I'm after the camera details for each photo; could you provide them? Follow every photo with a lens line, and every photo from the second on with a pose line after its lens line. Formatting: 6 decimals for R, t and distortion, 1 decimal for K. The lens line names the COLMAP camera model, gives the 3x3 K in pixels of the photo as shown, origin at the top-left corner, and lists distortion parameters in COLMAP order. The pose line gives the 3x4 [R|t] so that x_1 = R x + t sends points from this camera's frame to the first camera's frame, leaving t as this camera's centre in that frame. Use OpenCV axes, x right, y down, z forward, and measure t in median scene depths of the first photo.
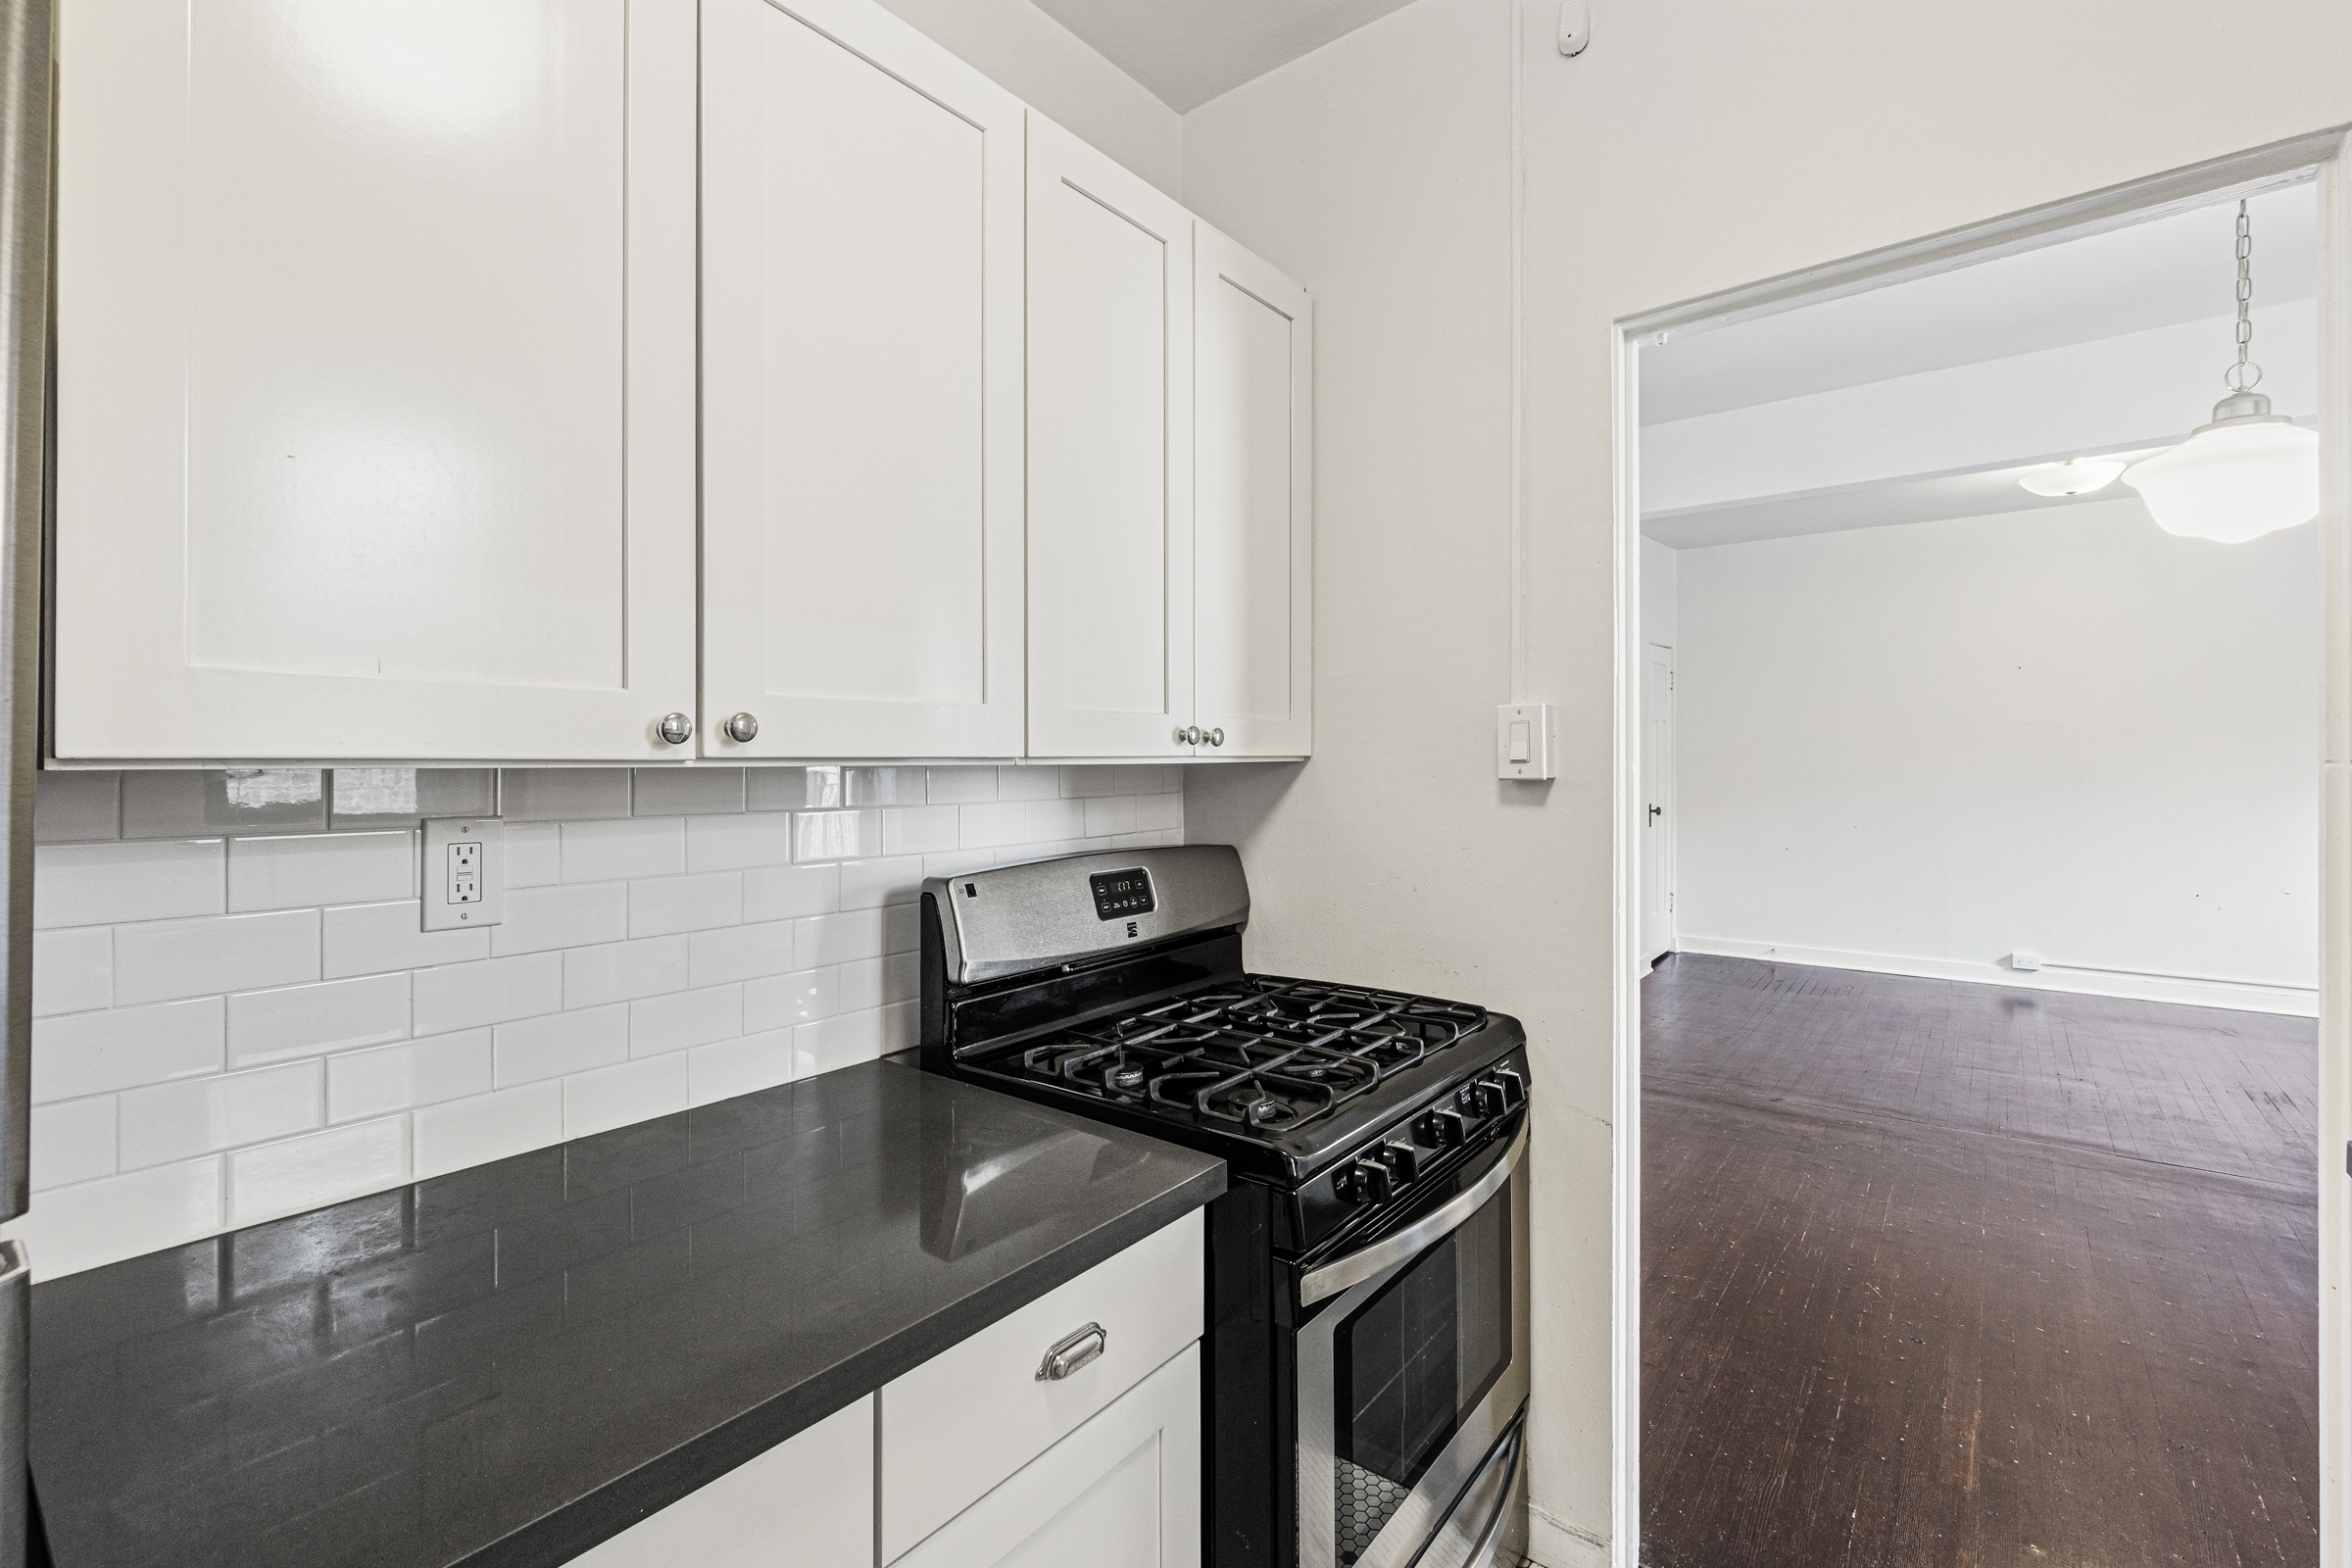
lens RADIAL K [[1040.7, 0, 1177.7], [0, 1040.7, 755.9], [0, 0, 1]] dist [-0.000197, 0.000004]
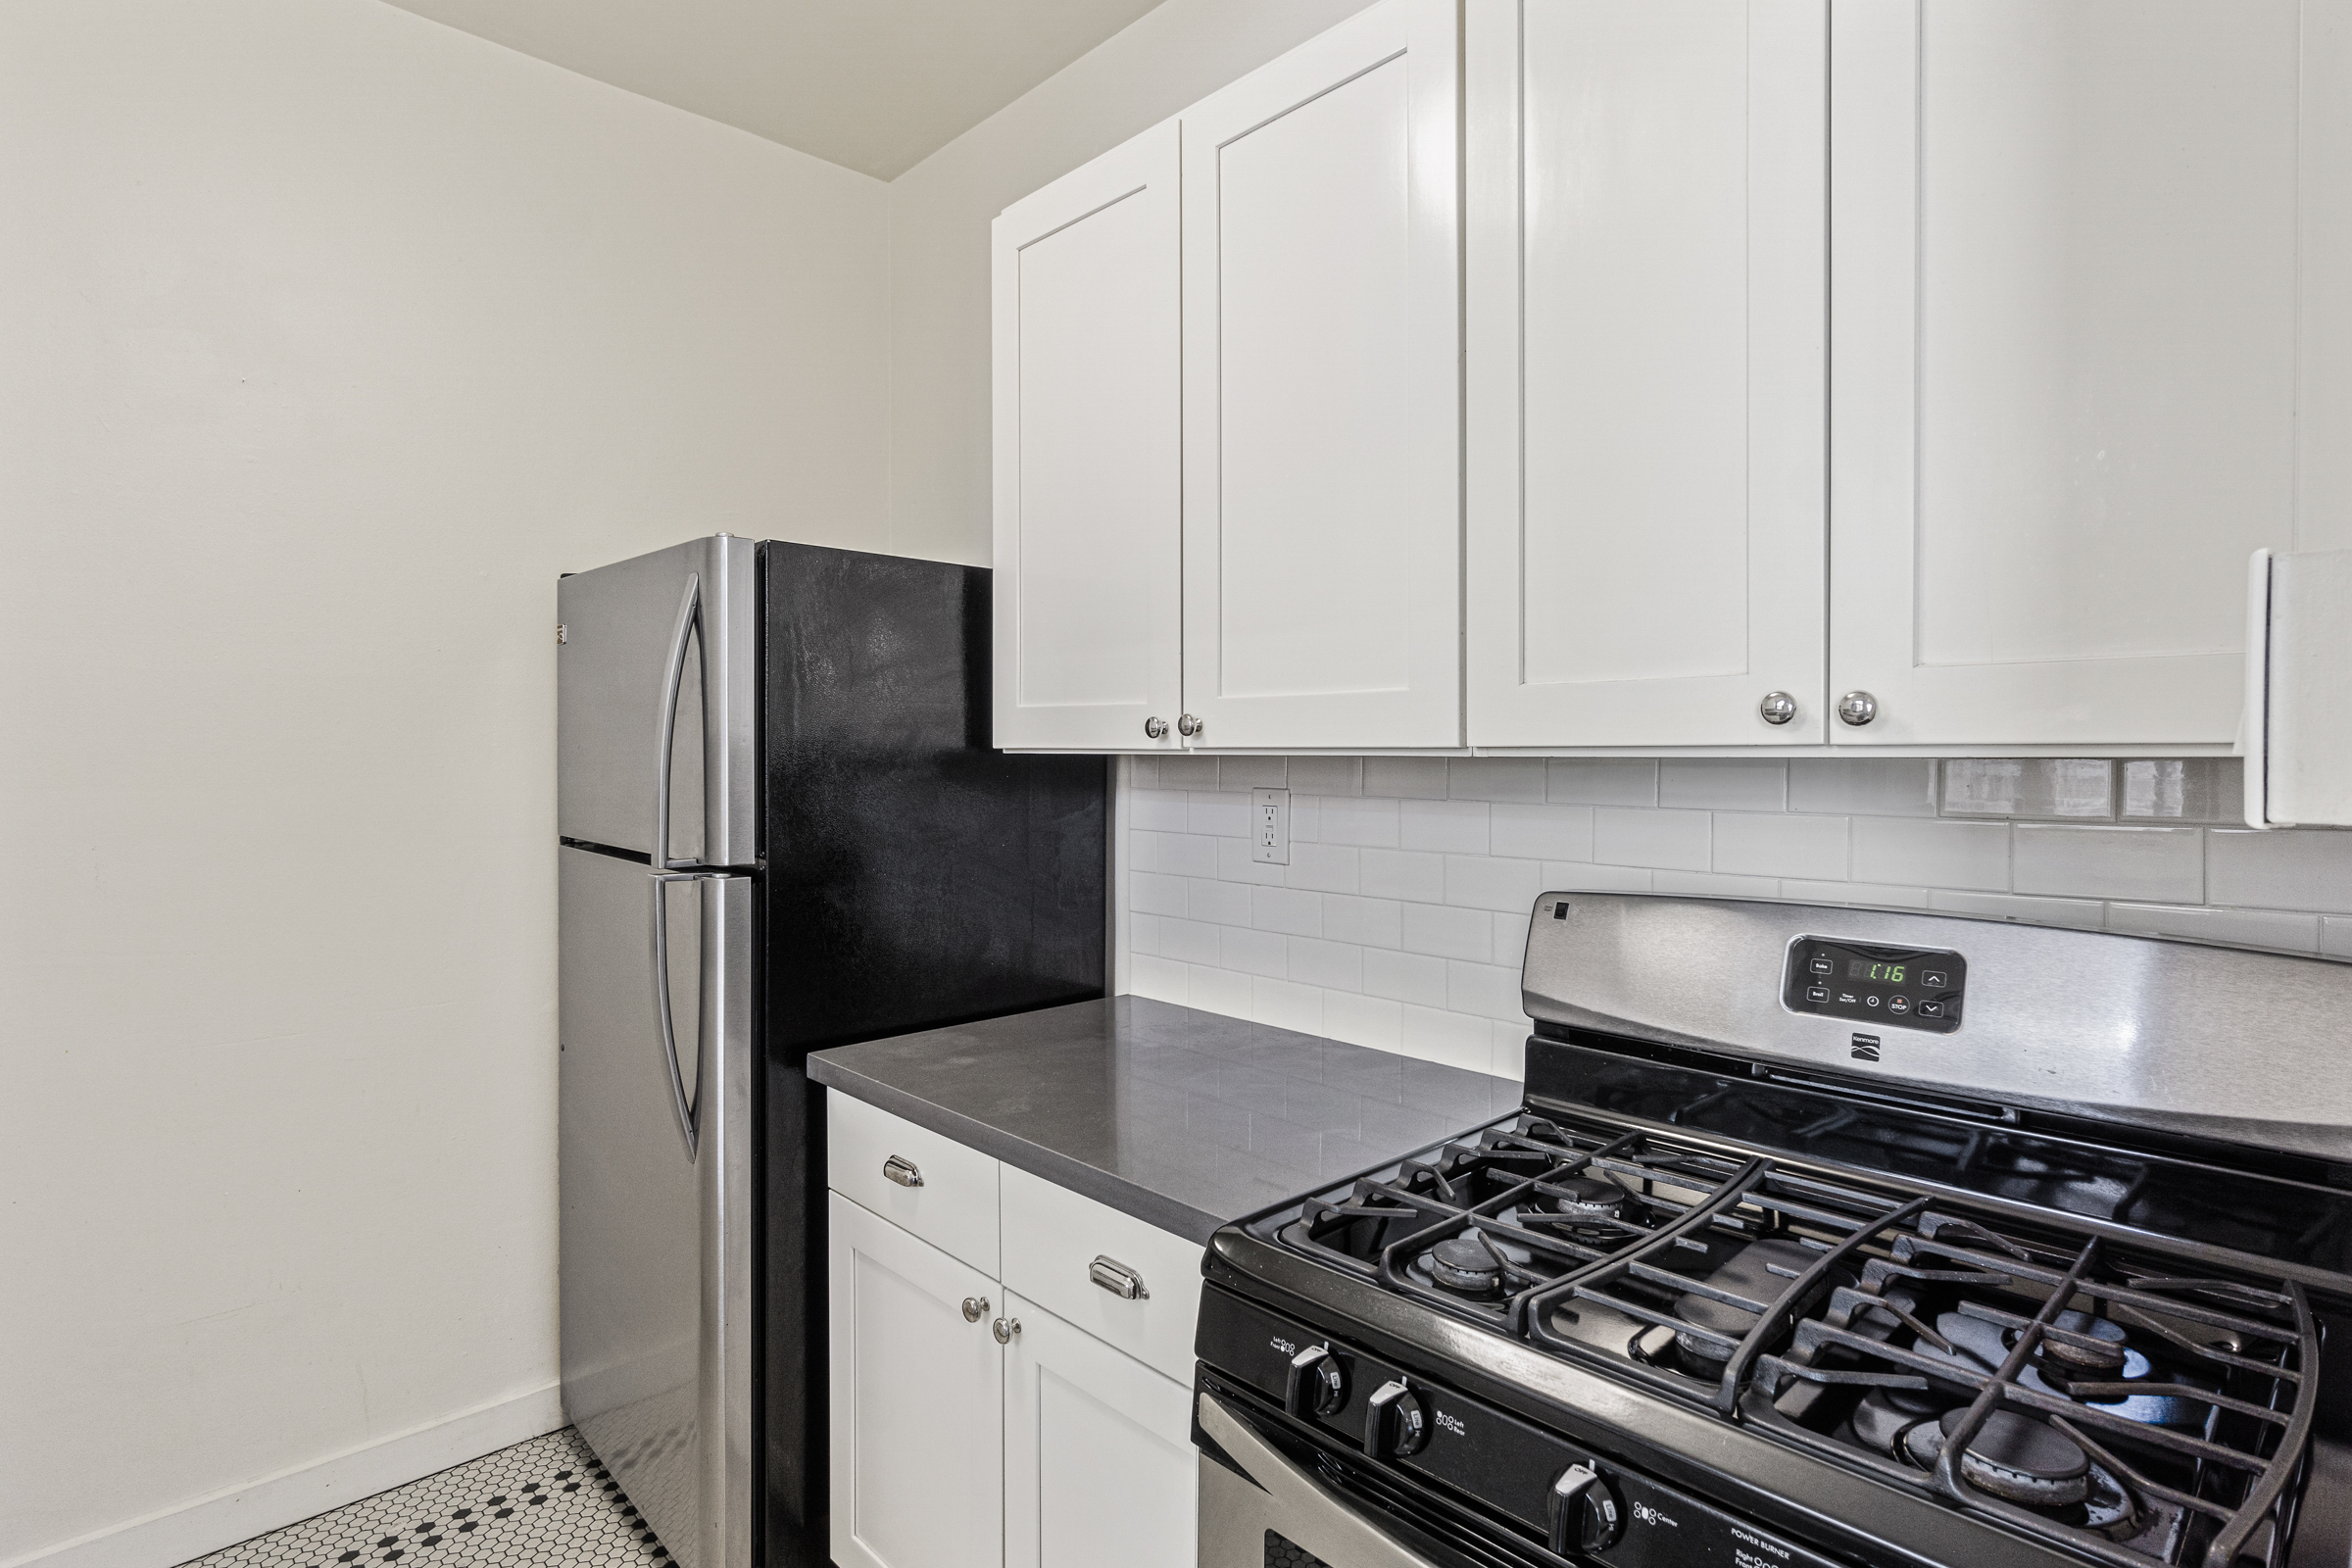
lens RADIAL K [[1201.5, 0, 1173.6], [0, 1201.5, 809.2], [0, 0, 1]] dist [-0.001101, -0.000309]
pose [[-0.140044, 0.053429, -0.988703, 0.762015], [0.006461, 0.998571, 0.053047, -0.001756], [0.990124, 0.001041, -0.140189, 0.829452]]
